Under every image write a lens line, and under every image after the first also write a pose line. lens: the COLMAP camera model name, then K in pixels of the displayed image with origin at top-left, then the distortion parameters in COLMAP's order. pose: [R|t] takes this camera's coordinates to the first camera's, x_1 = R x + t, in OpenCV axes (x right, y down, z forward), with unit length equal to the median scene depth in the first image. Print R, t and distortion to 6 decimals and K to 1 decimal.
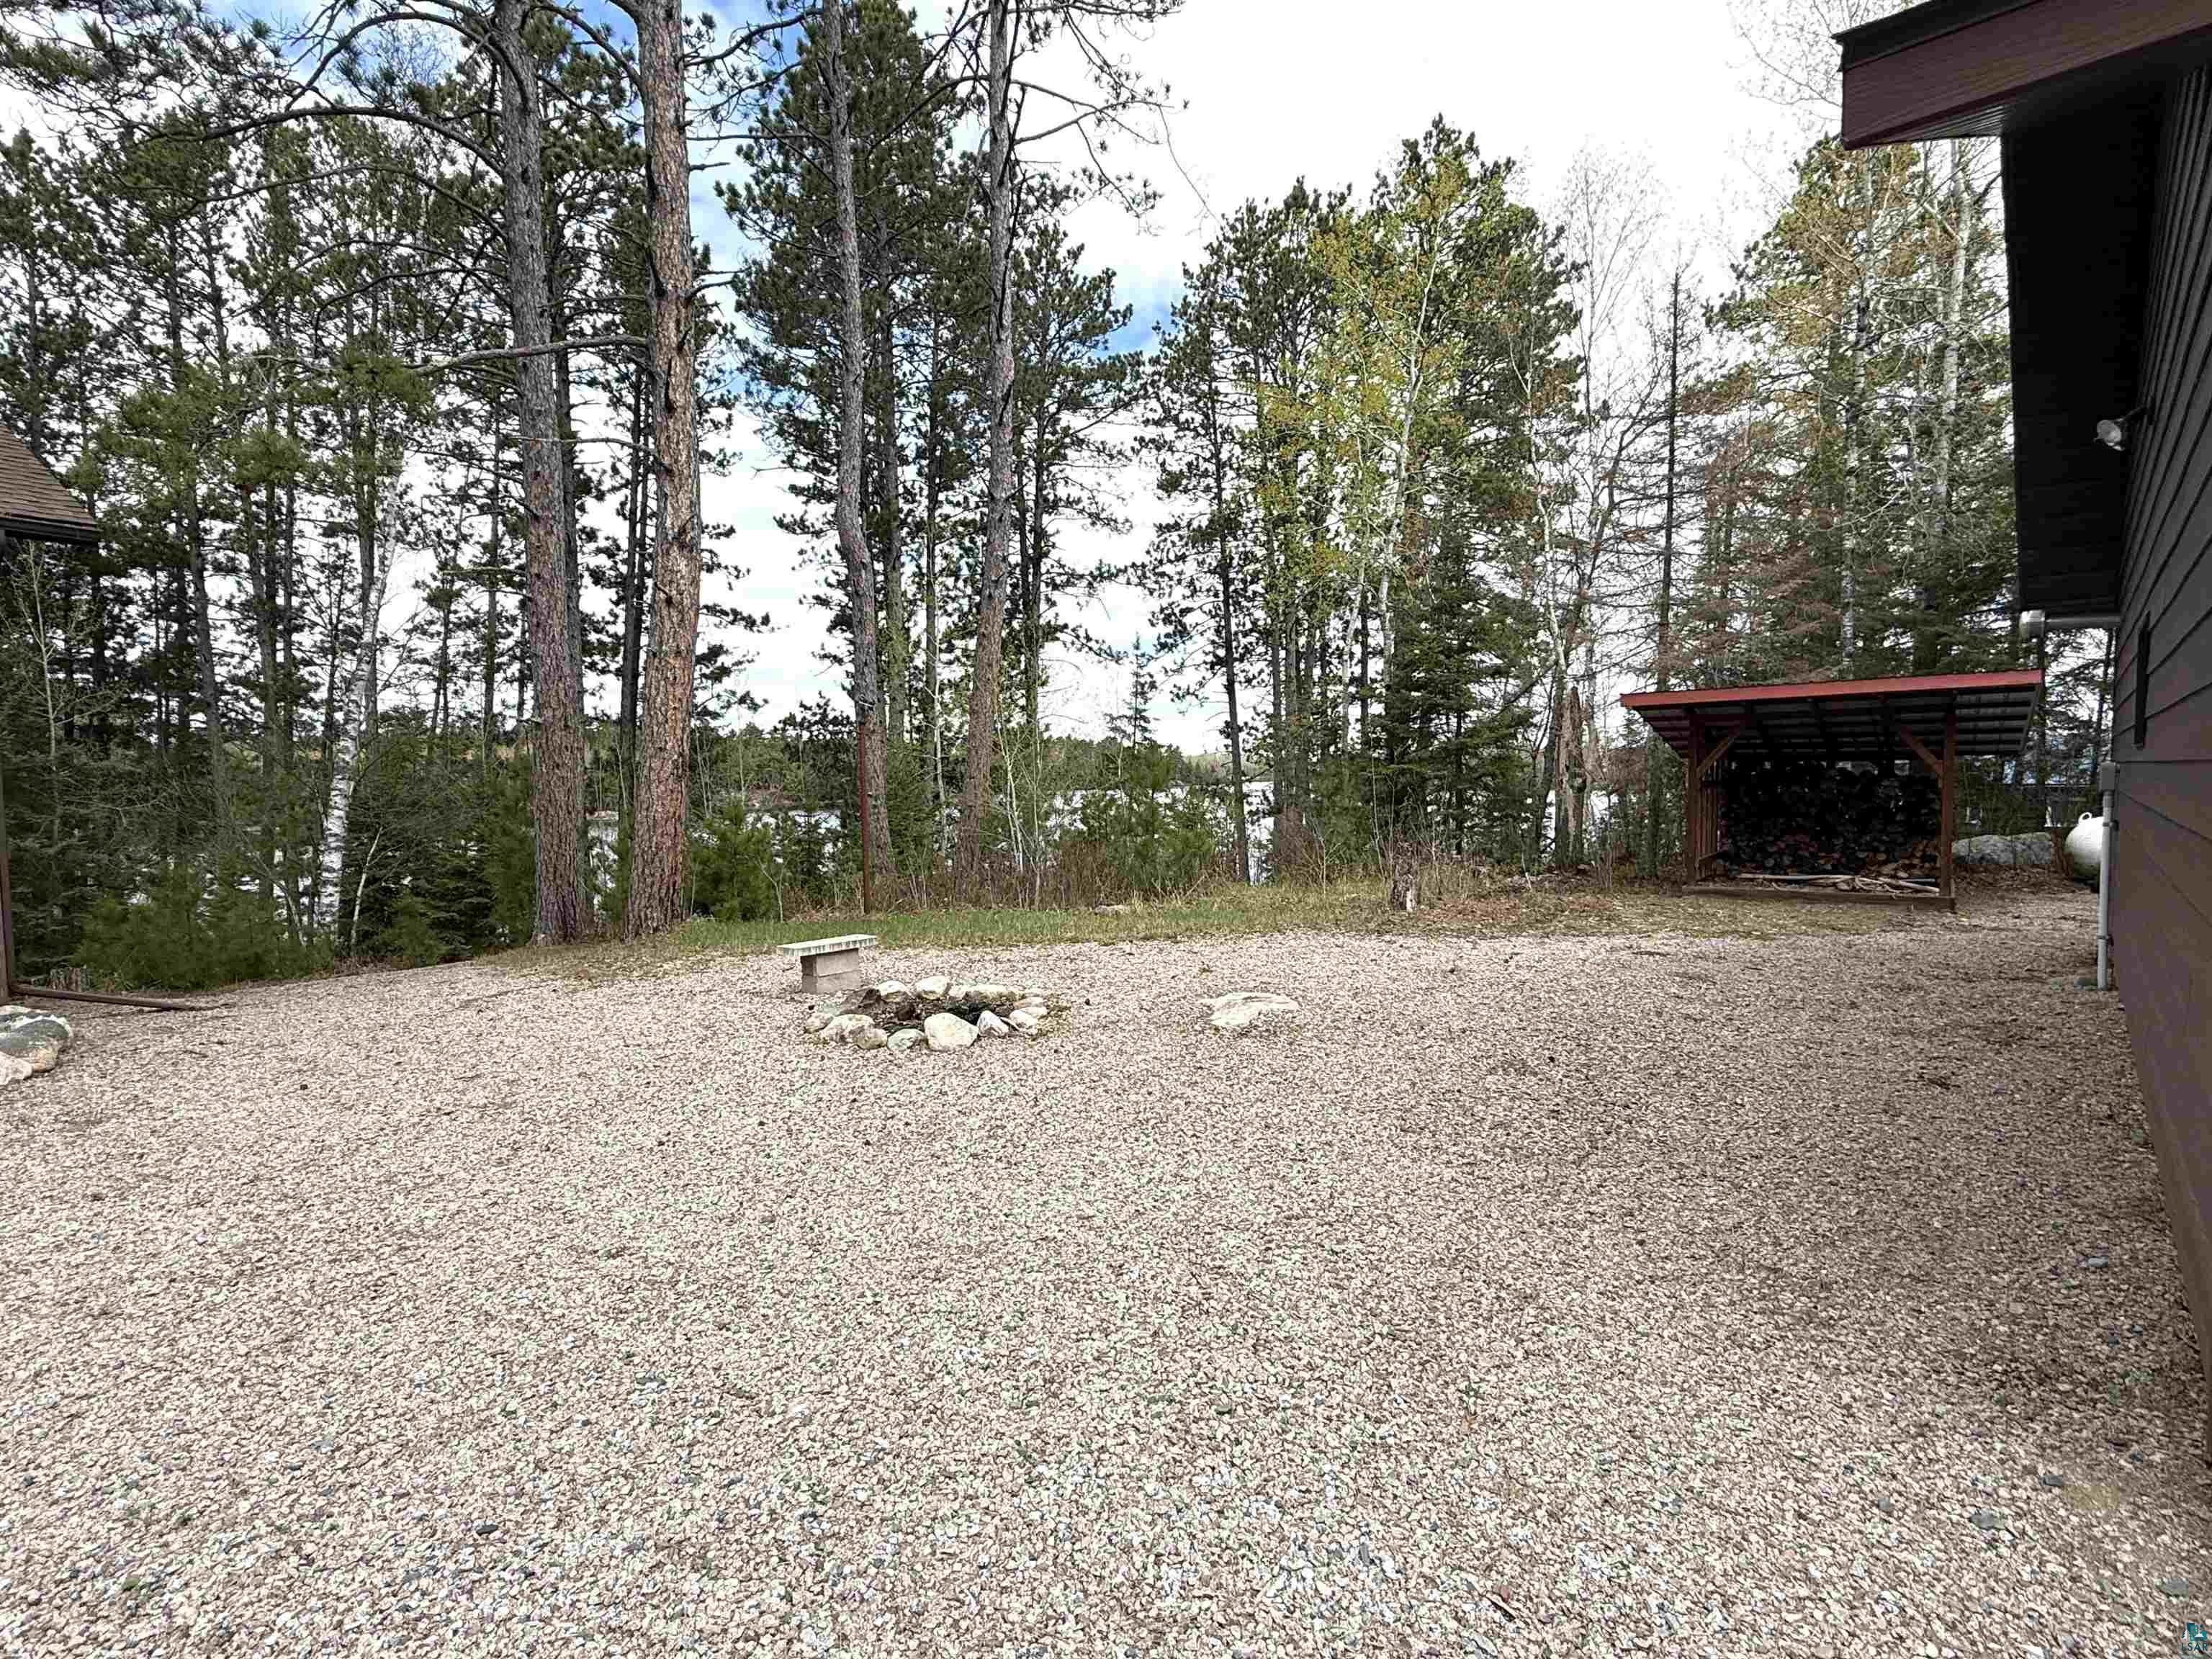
lens RADIAL K [[1099.1, 0, 1106.0], [0, 1099.1, 829.5], [0, 0, 1]] dist [0.000695, 0.000192]
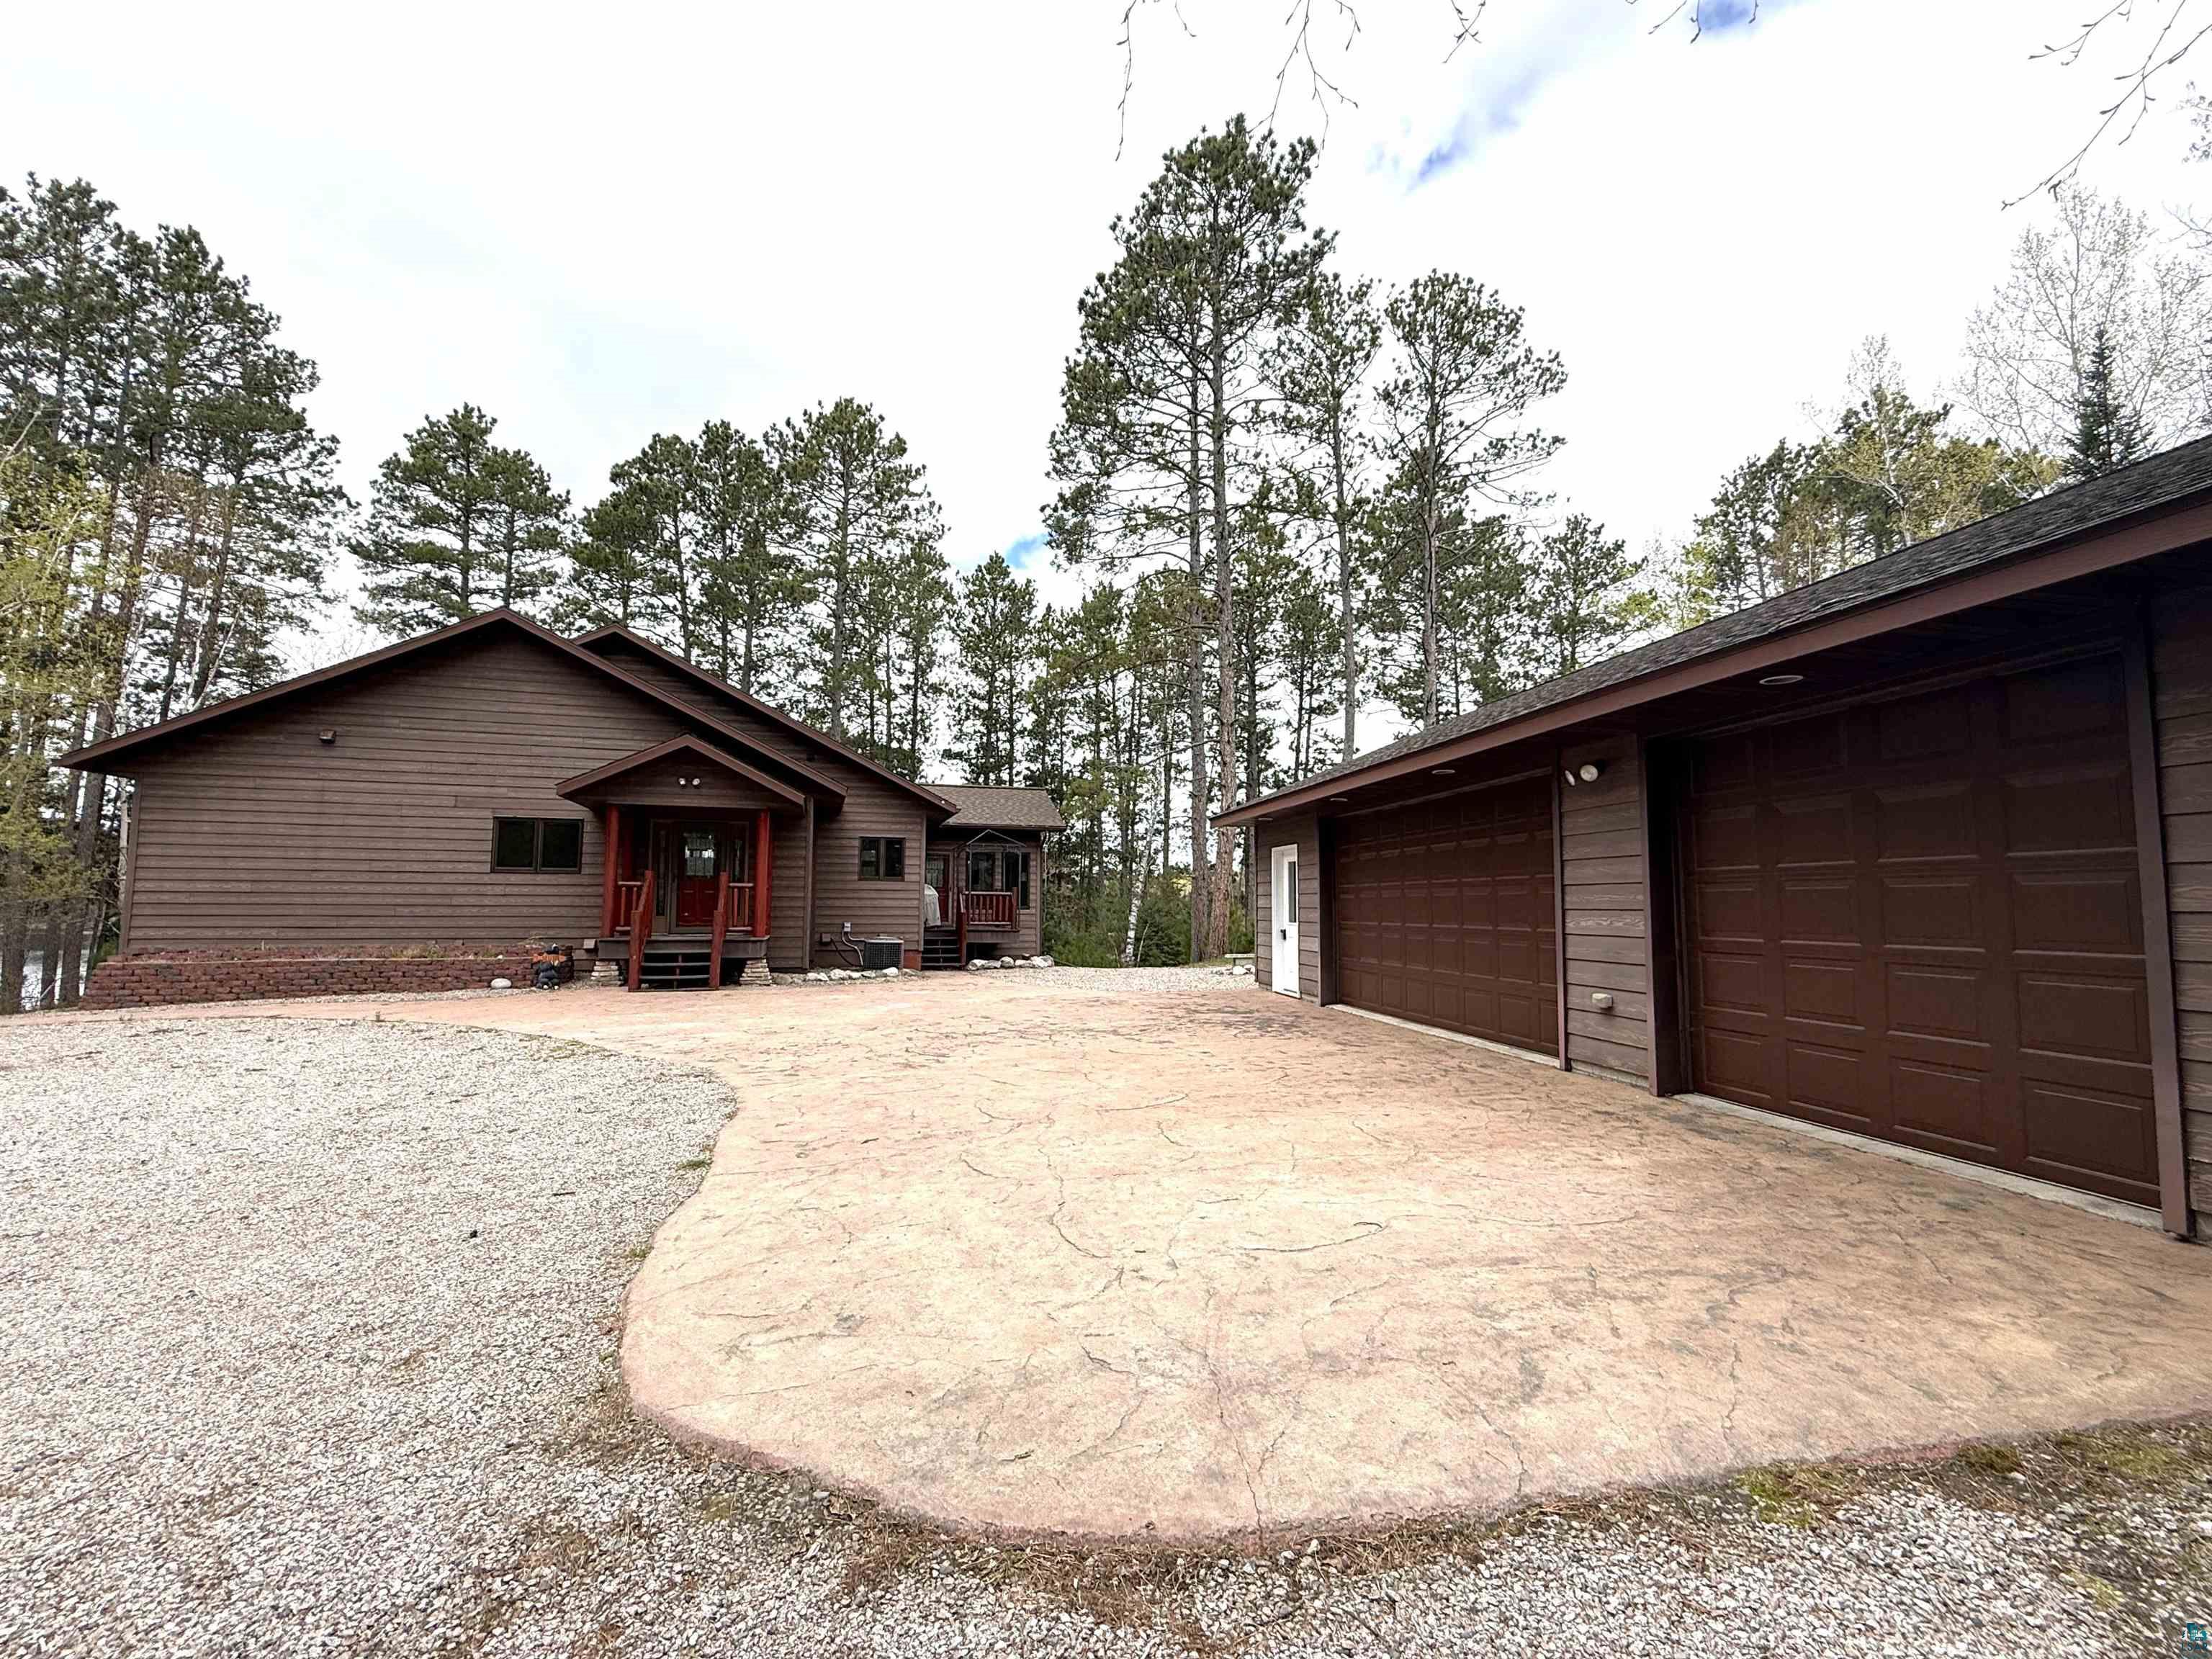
lens RADIAL K [[965.1, 0, 1106.0], [0, 965.1, 829.5], [0, 0, 1]] dist [-0.000032, -0.000011]
pose [[0.772462, -0.029972, -0.634354, 0.281285], [-0.050480, 0.992827, -0.108380, 0.016065], [0.633052, 0.115742, 0.765408, -0.313523]]
